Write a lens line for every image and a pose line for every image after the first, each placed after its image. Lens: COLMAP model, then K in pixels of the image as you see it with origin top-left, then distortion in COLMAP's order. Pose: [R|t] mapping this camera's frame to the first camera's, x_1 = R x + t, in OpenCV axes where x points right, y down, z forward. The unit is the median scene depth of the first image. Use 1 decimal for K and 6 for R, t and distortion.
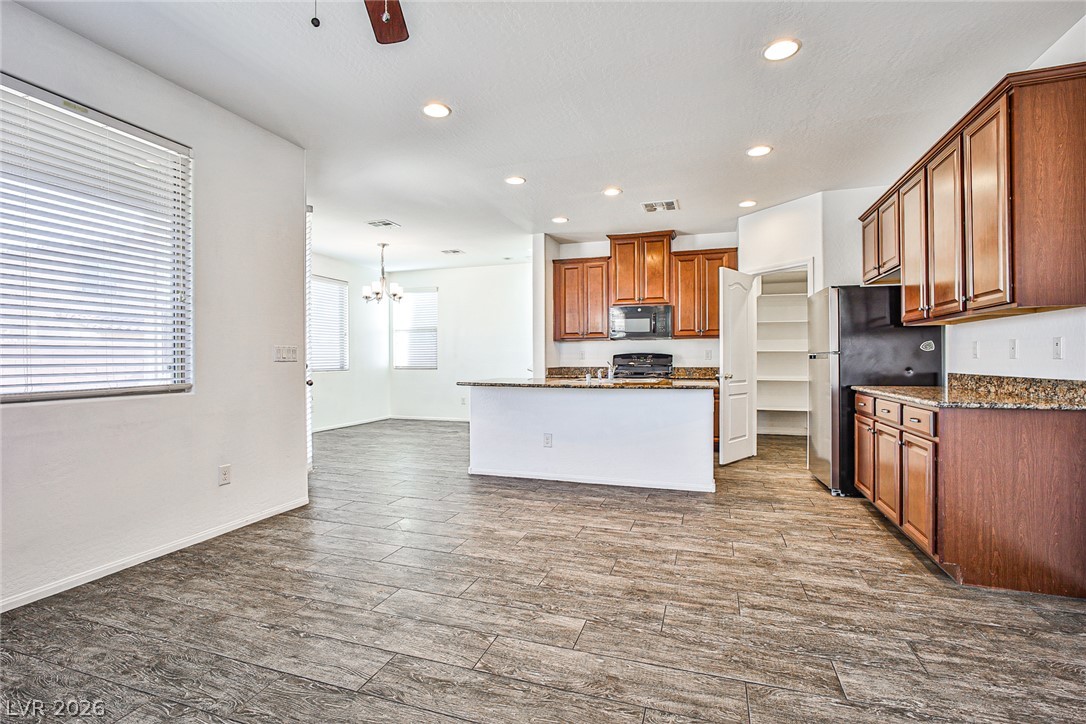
lens RADIAL K [[492.2, 0, 541.4], [0, 492.2, 339.7], [0, 0, 1]] dist [-0.032094, 0.010988]
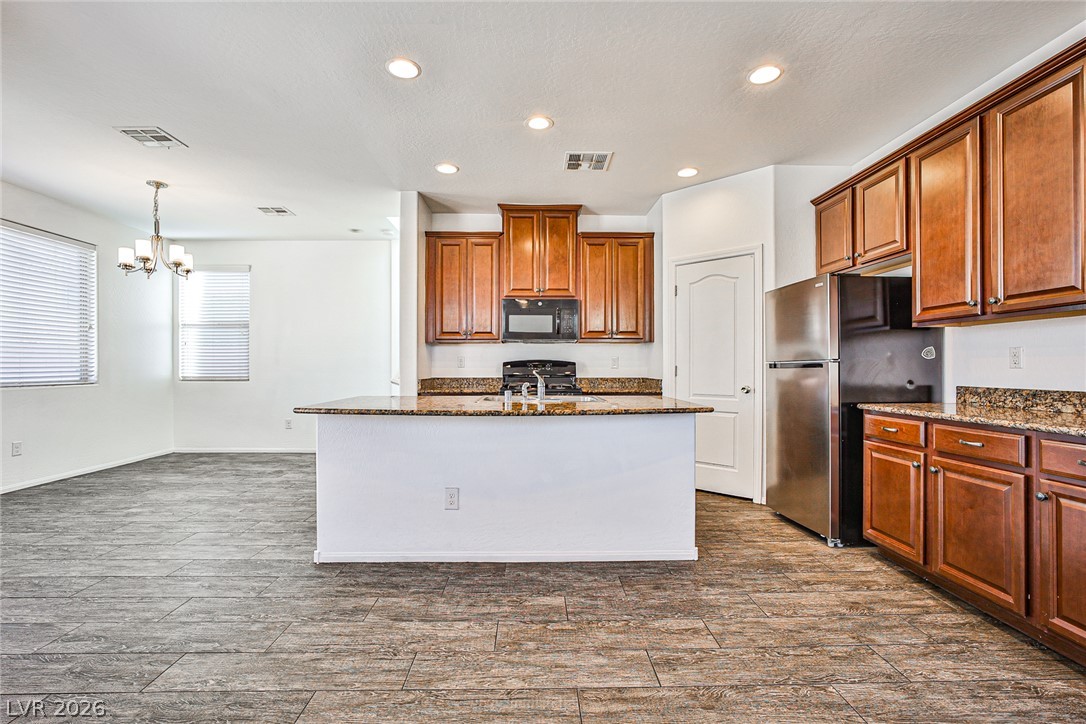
lens RADIAL K [[485.0, 0, 537.6], [0, 485.0, 364.0], [0, 0, 1]] dist [-0.042375, 0.016479]
pose [[0.942202, 0.002585, 0.335035, -0.134078], [-0.016272, 0.999143, 0.038051, 0.007547], [-0.334649, -0.041304, 0.941437, 0.563921]]
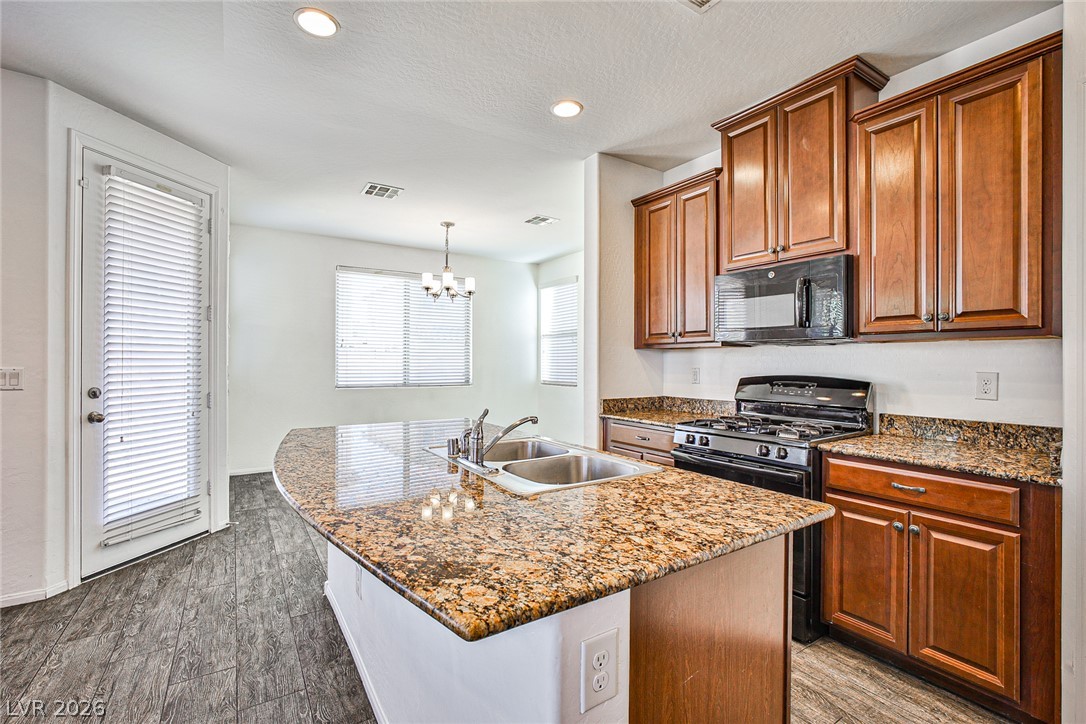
lens RADIAL K [[485.8, 0, 553.2], [0, 485.8, 360.5], [0, 0, 1]] dist [-0.037764, 0.017612]
pose [[0.792142, 0.003782, -0.610325, 0.608738], [0.019329, 0.999324, 0.031280, -0.009677], [0.610031, -0.036575, 0.791533, 1.118122]]
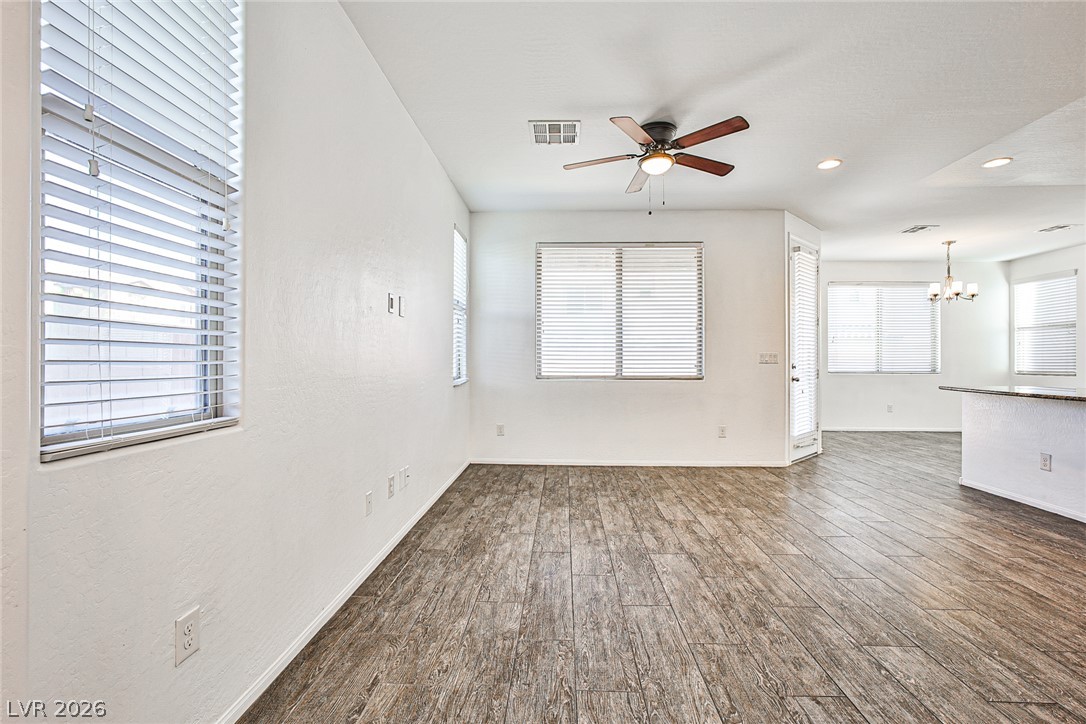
lens RADIAL K [[491.2, 0, 547.0], [0, 491.2, 359.8], [0, 0, 1]] dist [-0.039847, 0.017097]
pose [[0.283339, 0.002463, -0.959017, 0.803490], [0.036083, 0.999261, 0.013227, -0.016023], [0.958341, -0.038352, 0.283041, -0.047810]]
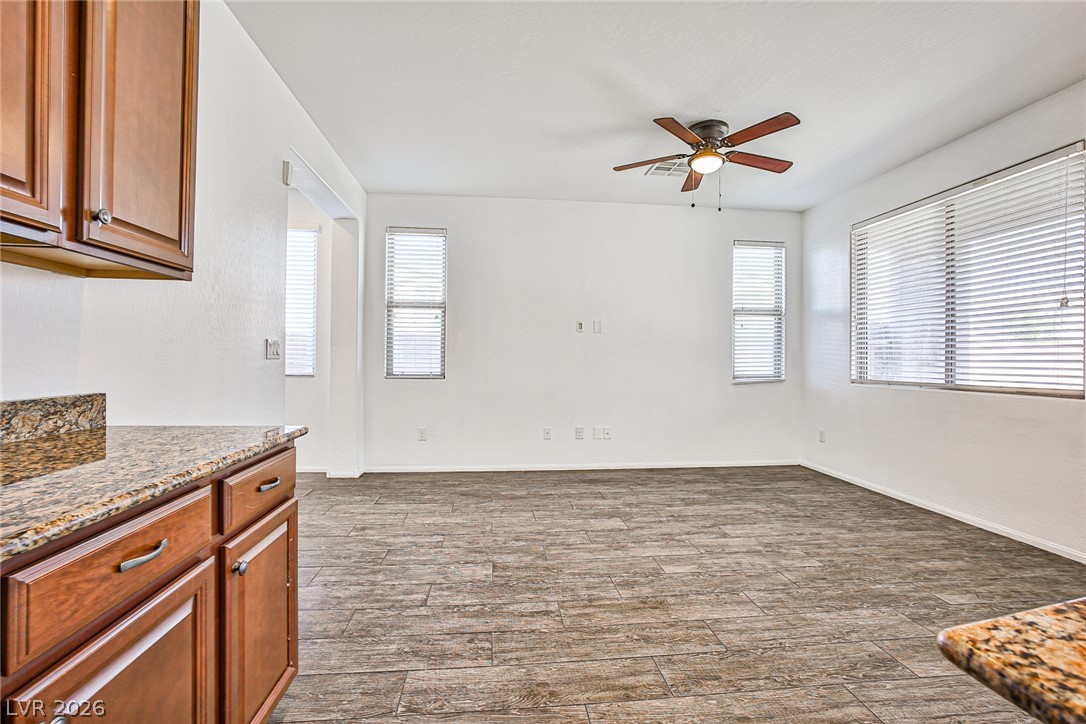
lens RADIAL K [[483.6, 0, 532.3], [0, 483.6, 362.1], [0, 0, 1]] dist [-0.040671, 0.016297]
pose [[-0.913809, -0.002588, -0.406136, 0.607696], [0.010536, 0.999492, -0.030077, 0.042812], [0.406008, -0.031764, -0.913317, 1.336994]]
